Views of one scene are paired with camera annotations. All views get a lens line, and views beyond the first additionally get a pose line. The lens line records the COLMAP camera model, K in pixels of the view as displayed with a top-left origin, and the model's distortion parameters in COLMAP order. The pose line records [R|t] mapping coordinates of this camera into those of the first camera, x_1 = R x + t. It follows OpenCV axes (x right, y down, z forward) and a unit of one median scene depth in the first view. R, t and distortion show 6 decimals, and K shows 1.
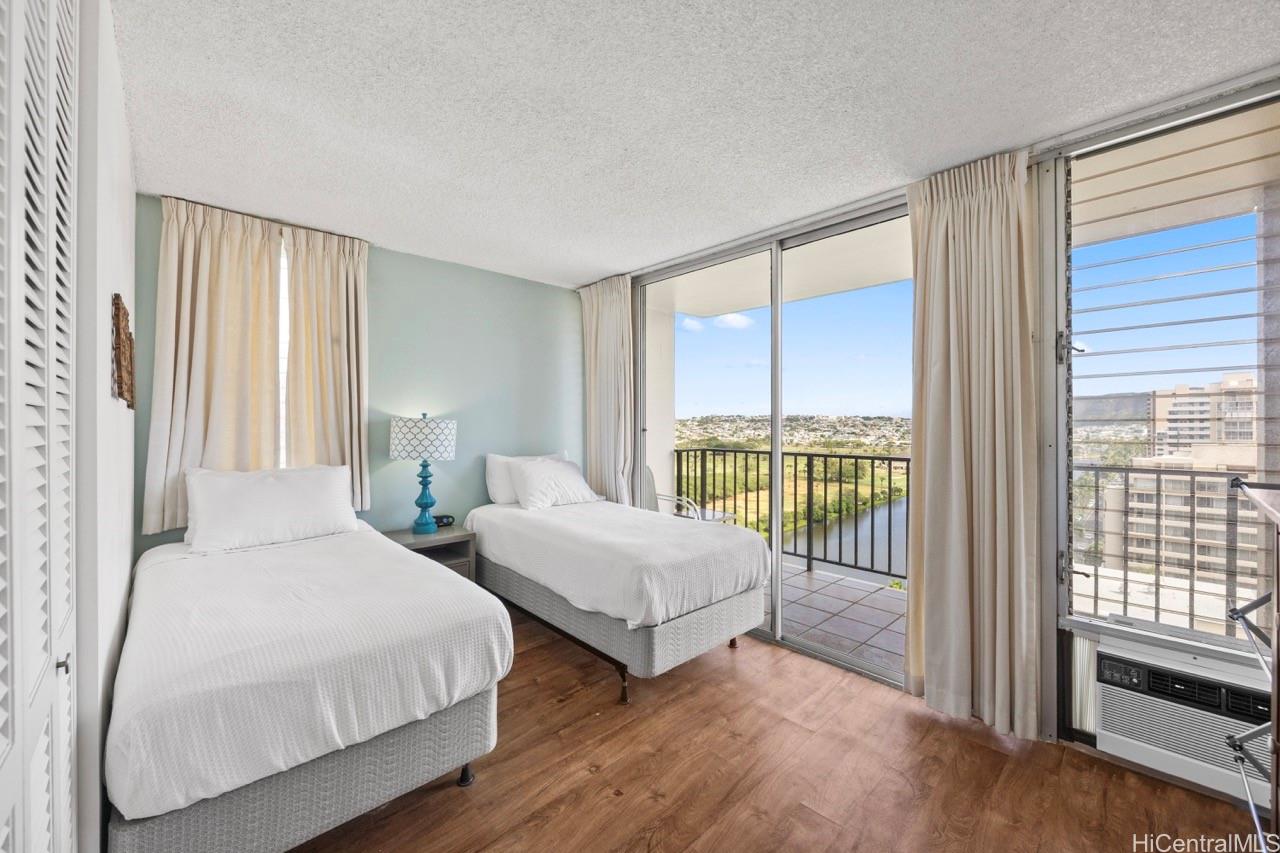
lens RADIAL K [[497.5, 0, 631.5], [0, 497.5, 426.1], [0, 0, 1]] dist [-0.005431, -0.000356]
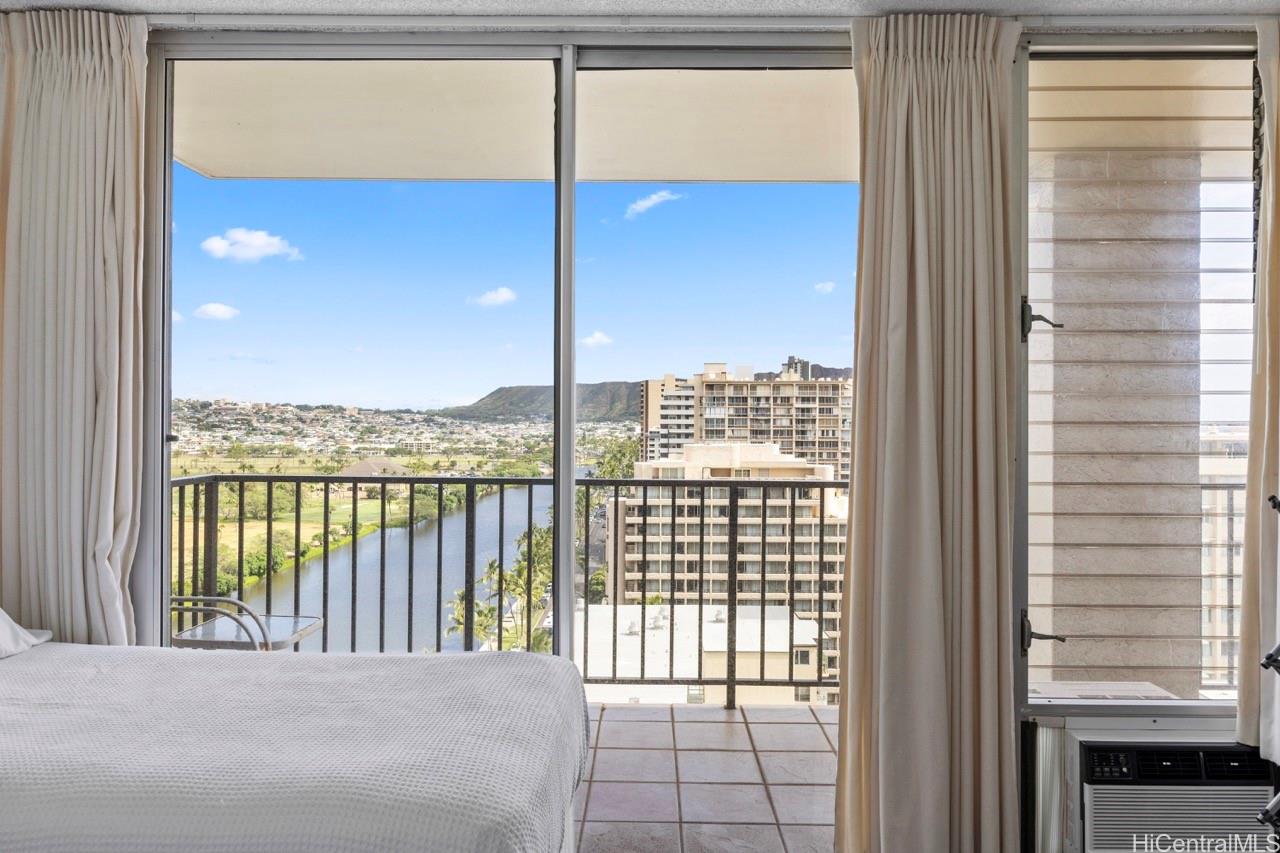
lens RADIAL K [[876.7, 0, 632.6], [0, 876.7, 417.1], [0, 0, 1]] dist [-0.005381, -0.006331]
pose [[0.697466, 0.009380, 0.716557, -0.270267], [-0.006572, 0.999956, -0.006693, -0.005276], [-0.716588, -0.000041, 0.697497, 0.355420]]
